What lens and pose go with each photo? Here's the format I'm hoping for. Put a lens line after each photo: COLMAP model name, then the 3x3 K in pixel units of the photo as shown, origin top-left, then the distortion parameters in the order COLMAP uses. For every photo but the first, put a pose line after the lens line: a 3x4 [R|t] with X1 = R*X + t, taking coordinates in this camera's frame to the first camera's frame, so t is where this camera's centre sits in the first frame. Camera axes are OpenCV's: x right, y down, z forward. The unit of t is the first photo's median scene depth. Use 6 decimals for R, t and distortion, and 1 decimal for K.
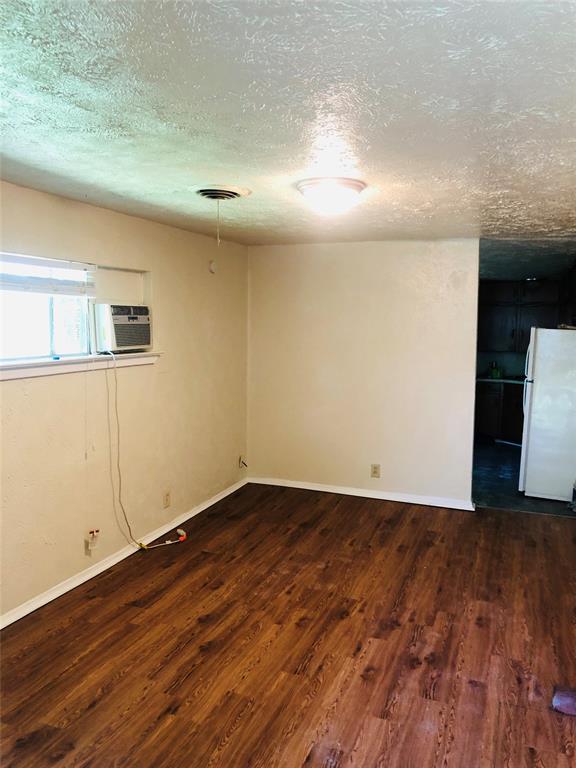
lens RADIAL K [[621.4, 0, 288.7], [0, 621.4, 381.3], [0, 0, 1]] dist [0.005850, 0.009753]
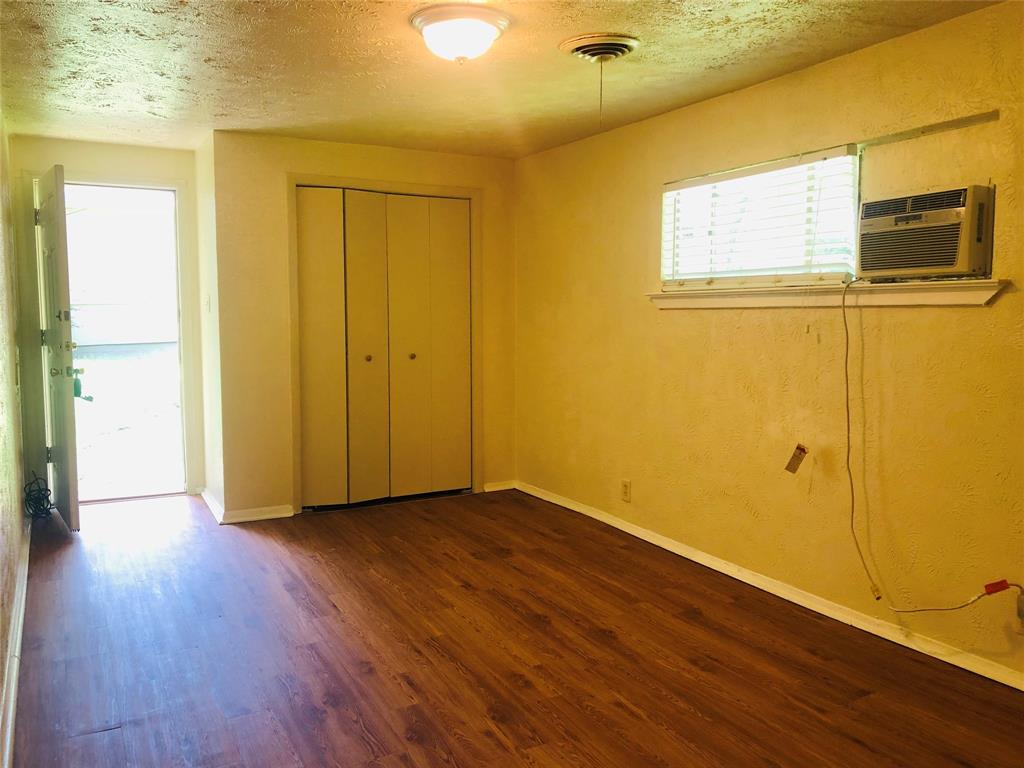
lens RADIAL K [[853.9, 0, 512.0], [0, 853.9, 384.0], [0, 0, 1]] dist [0.047977, 0.001269]
pose [[-0.658744, 0.067092, -0.749370, 0.642788], [-0.067740, 0.986682, 0.147887, -0.052942], [0.749311, 0.148182, -0.645426, 1.431255]]
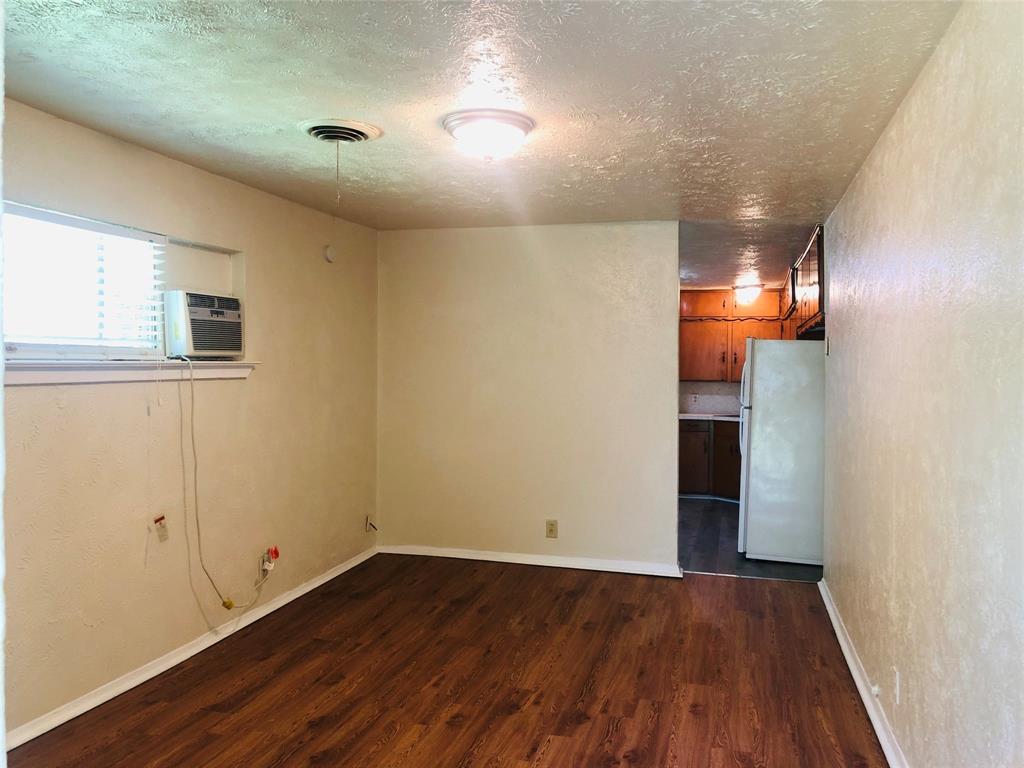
lens RADIAL K [[828.5, 0, 516.9], [0, 828.5, 385.9], [0, 0, 1]] dist [0.005850, 0.009753]
pose [[0.994696, -0.006524, 0.102647, -0.003525], [0.013837, 0.997402, -0.070694, 0.065106], [-0.101919, 0.071739, 0.992203, 0.011072]]
